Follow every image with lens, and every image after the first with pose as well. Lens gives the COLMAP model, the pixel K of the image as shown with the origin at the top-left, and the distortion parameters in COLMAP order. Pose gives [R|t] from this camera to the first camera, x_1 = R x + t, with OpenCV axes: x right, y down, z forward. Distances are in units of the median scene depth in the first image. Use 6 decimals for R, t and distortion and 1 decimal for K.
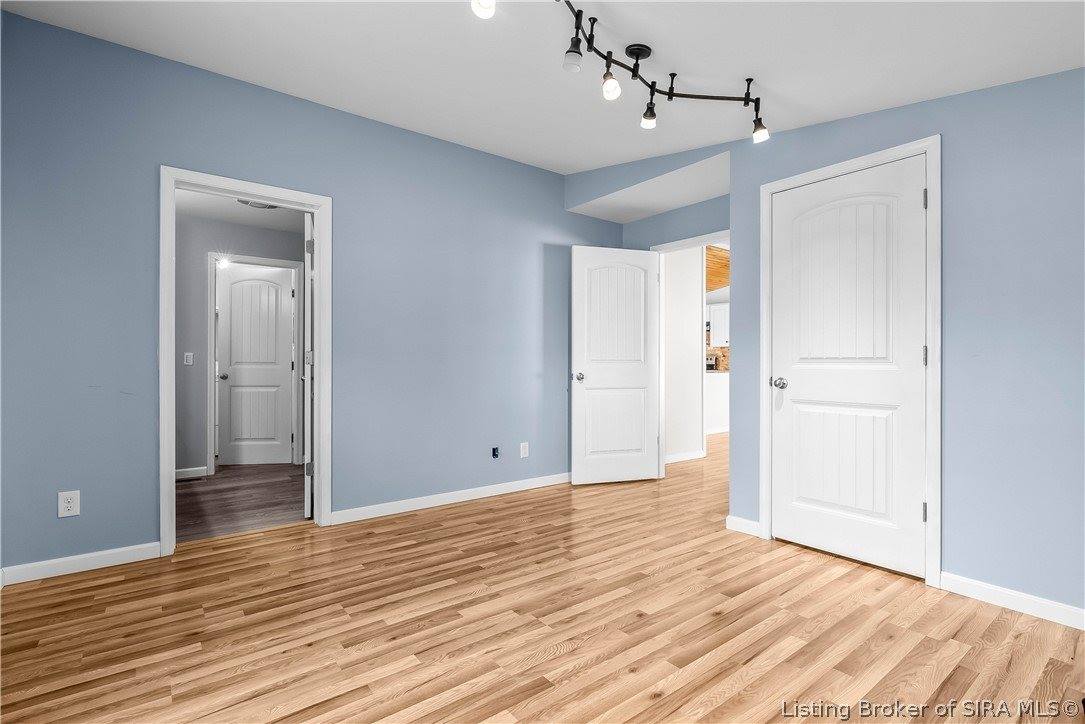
lens RADIAL K [[509.8, 0, 542.5], [0, 509.8, 362.0], [0, 0, 1]] dist [-0.013509, 0.006205]
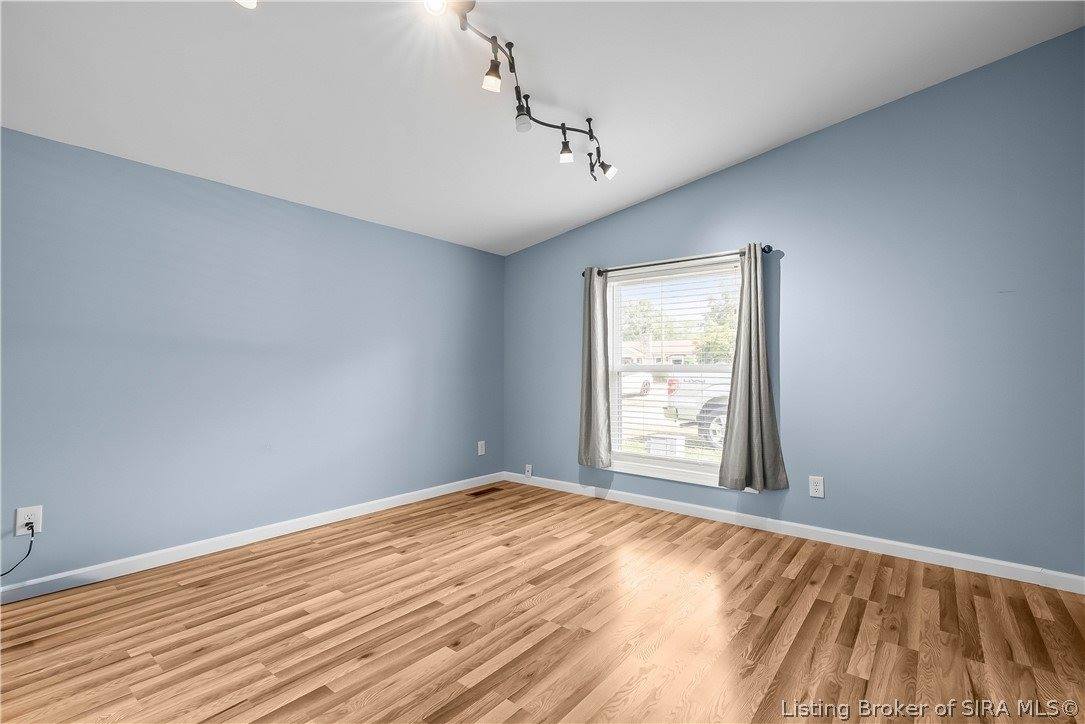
lens RADIAL K [[497.4, 0, 542.5], [0, 497.4, 362.0], [0, 0, 1]] dist [-0.003255, 0.000092]
pose [[-0.972806, -0.010803, -0.231371, 0.265365], [-0.005700, 0.999726, -0.022711, 0.010610], [0.231553, -0.020774, -0.972600, 2.007475]]
